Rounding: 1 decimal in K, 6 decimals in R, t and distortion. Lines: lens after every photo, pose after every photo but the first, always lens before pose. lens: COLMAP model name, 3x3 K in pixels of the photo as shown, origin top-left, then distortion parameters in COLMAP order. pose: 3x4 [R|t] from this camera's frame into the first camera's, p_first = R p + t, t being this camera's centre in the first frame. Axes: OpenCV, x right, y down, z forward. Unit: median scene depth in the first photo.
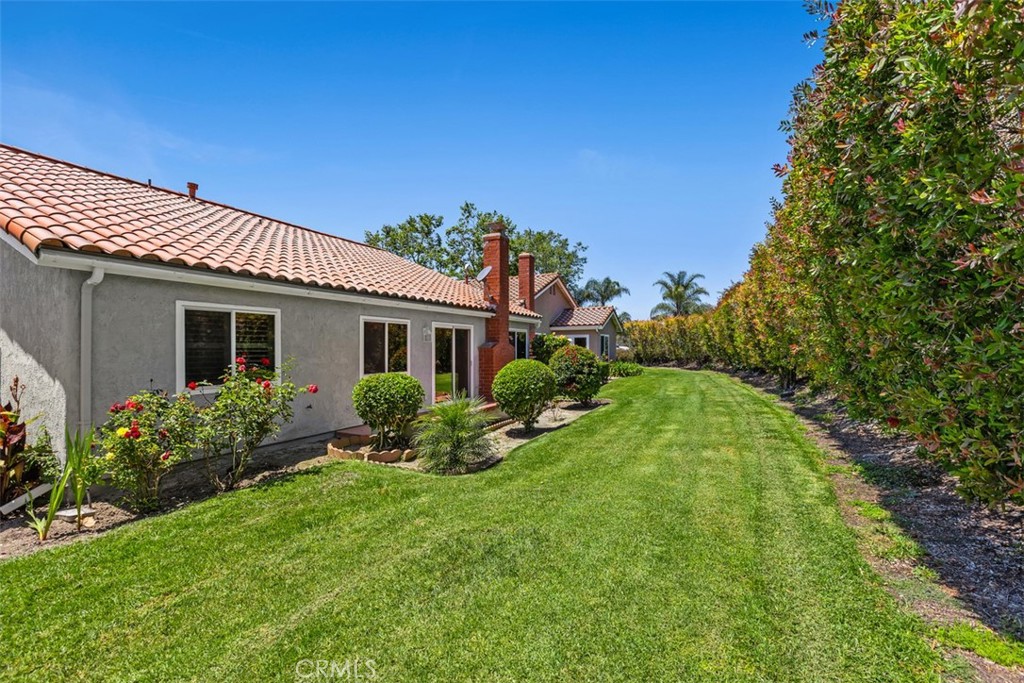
lens RADIAL K [[461.5, 0, 509.6], [0, 461.5, 345.1], [0, 0, 1]] dist [-0.001301, -0.000405]
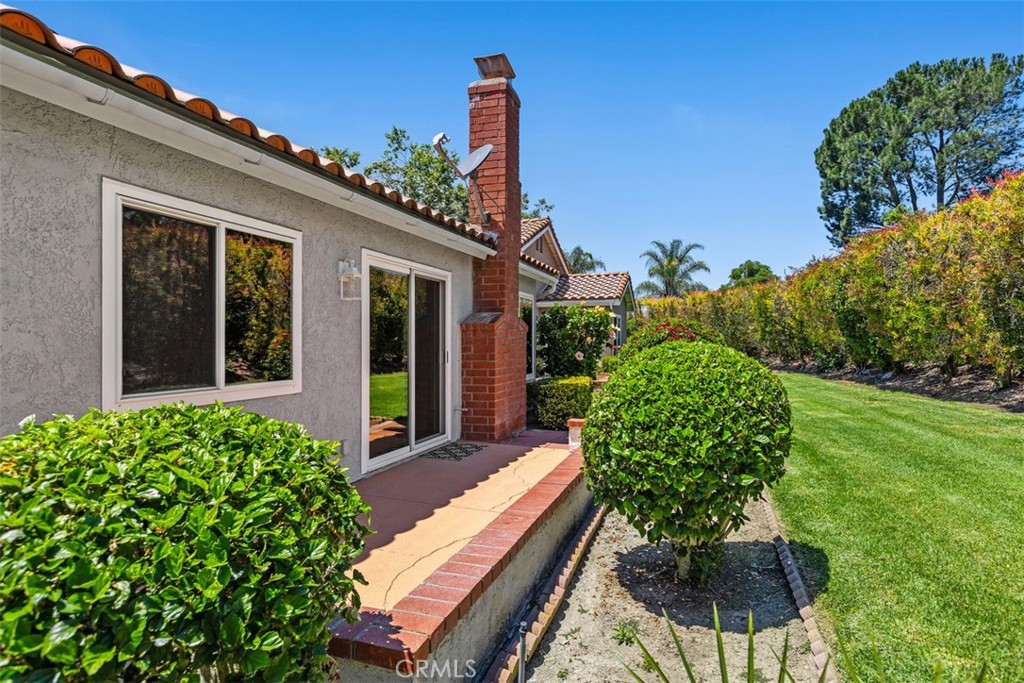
lens RADIAL K [[567.2, 0, 513.1], [0, 567.2, 341.5], [0, 0, 1]] dist [0.000632, 0.000359]
pose [[0.991761, 0.004165, 0.128035, -0.045340], [-0.005318, 0.999948, 0.008662, 0.009701], [-0.127992, -0.009272, 0.991732, 0.225332]]
